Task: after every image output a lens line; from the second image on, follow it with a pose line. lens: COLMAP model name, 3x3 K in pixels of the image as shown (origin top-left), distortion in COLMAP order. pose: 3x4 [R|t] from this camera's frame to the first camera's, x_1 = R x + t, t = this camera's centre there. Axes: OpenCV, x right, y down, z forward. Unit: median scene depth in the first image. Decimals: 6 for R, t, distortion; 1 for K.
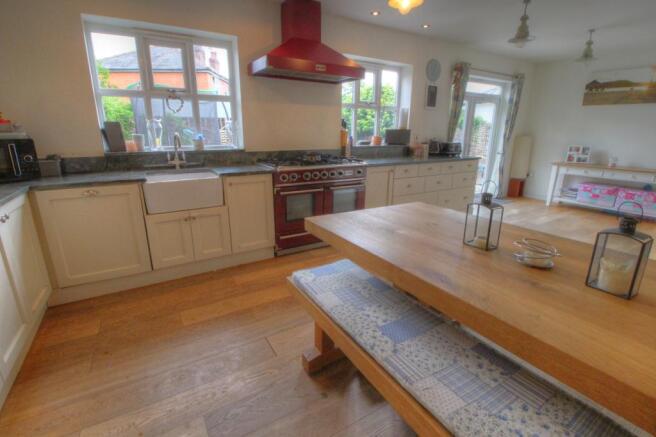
lens RADIAL K [[301.6, 0, 327.6], [0, 301.6, 212.9], [0, 0, 1]] dist [0.001548, -0.015155]
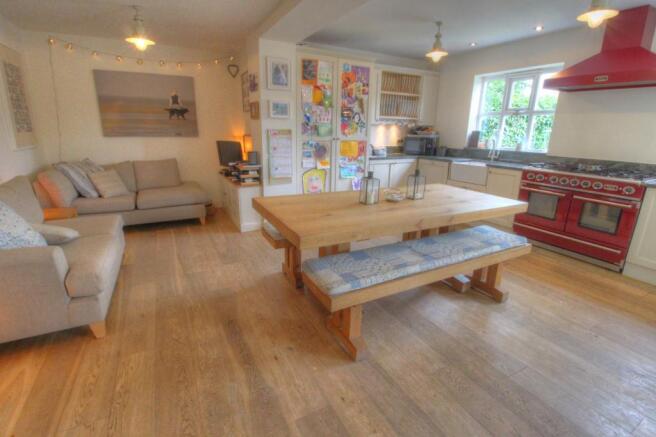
lens RADIAL K [[301.6, 0, 327.6], [0, 301.6, 212.9], [0, 0, 1]] dist [0.001548, -0.015155]
pose [[-0.046157, 0.261581, -0.964077, 0.722844], [-0.277096, 0.923880, 0.263941, -0.046669], [0.959733, 0.279324, 0.029839, 0.134098]]
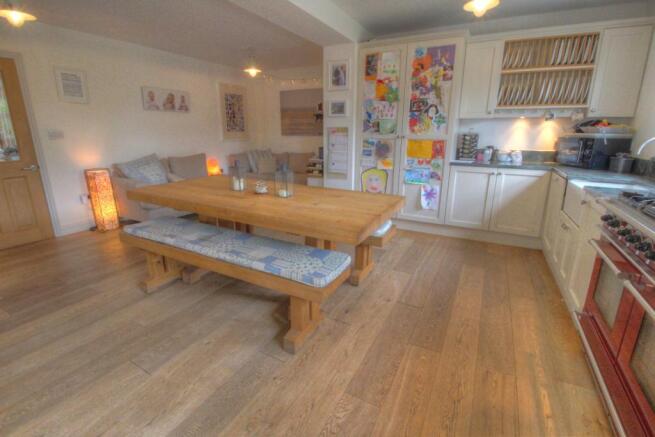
lens RADIAL K [[301.1, 0, 327.1], [0, 301.1, 212.9], [0, 0, 1]] dist [0.001548, -0.015155]
pose [[-0.859473, 0.126098, -0.495384, 0.354613], [-0.140758, 0.873253, 0.466493, -0.195582], [0.491419, 0.470668, -0.732789, 0.734253]]
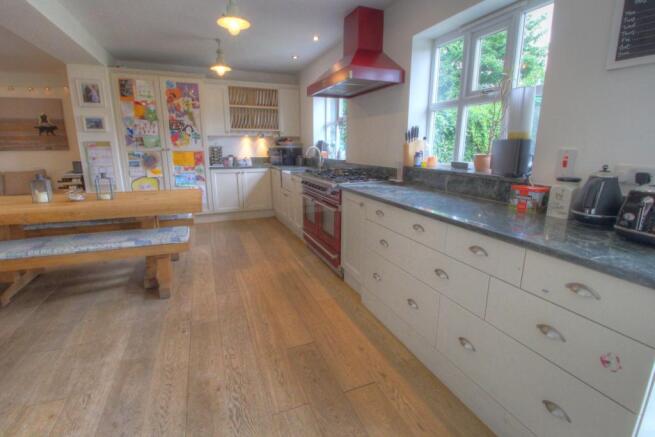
lens RADIAL K [[301.1, 0, 327.1], [0, 301.1, 212.9], [0, 0, 1]] dist [0.001548, -0.015155]
pose [[-0.151850, 0.210758, -0.965672, 0.690583], [-0.260745, 0.933851, 0.244815, -0.211353], [0.953390, 0.288970, -0.086851, 0.798931]]
